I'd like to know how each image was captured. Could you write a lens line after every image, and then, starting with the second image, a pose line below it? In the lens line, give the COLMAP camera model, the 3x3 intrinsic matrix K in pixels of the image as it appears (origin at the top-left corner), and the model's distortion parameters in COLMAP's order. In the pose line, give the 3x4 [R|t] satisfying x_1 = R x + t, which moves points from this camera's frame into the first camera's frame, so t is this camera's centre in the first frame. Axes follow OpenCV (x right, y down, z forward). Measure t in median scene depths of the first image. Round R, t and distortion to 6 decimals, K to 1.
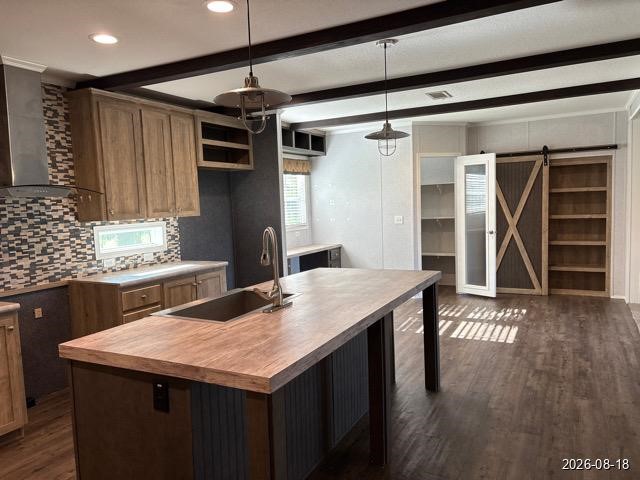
lens RADIAL K [[482.3, 0, 321.4], [0, 482.3, 245.3], [0, 0, 1]] dist [0.052909, -0.060051]
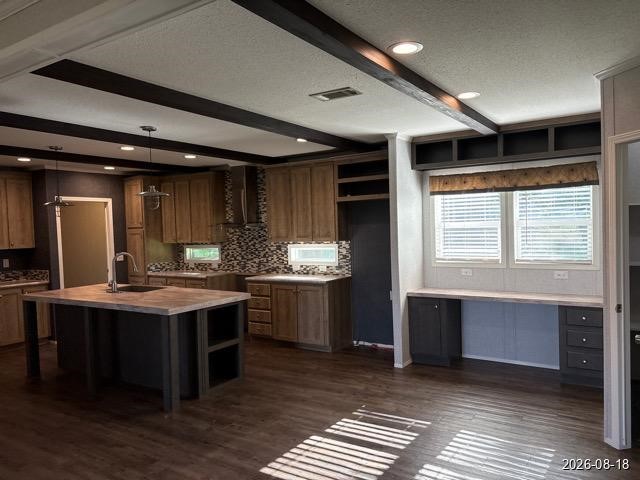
lens RADIAL K [[482.3, 0, 322.2], [0, 482.3, 245.0], [0, 0, 1]] dist [0.052909, -0.060051]
pose [[-0.092127, 0.076722, -0.992787, 0.969484], [-0.058483, 0.994889, 0.082311, -0.150905], [0.994028, 0.065644, -0.087169, 1.070027]]
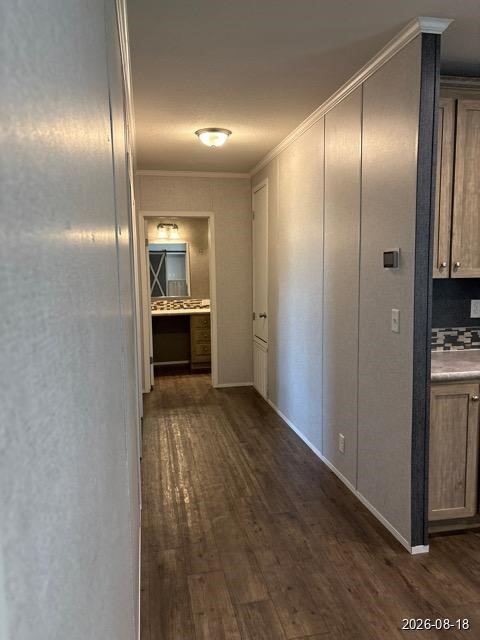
lens RADIAL K [[482.3, 0, 239.5], [0, 482.3, 320.6], [0, 0, 1]] dist [0.052909, -0.060051]
pose [[-0.780215, 0.113220, -0.615179, 0.283307], [-0.017075, 0.979261, 0.201882, -0.035151], [0.625278, 0.168016, -0.762101, 0.328323]]
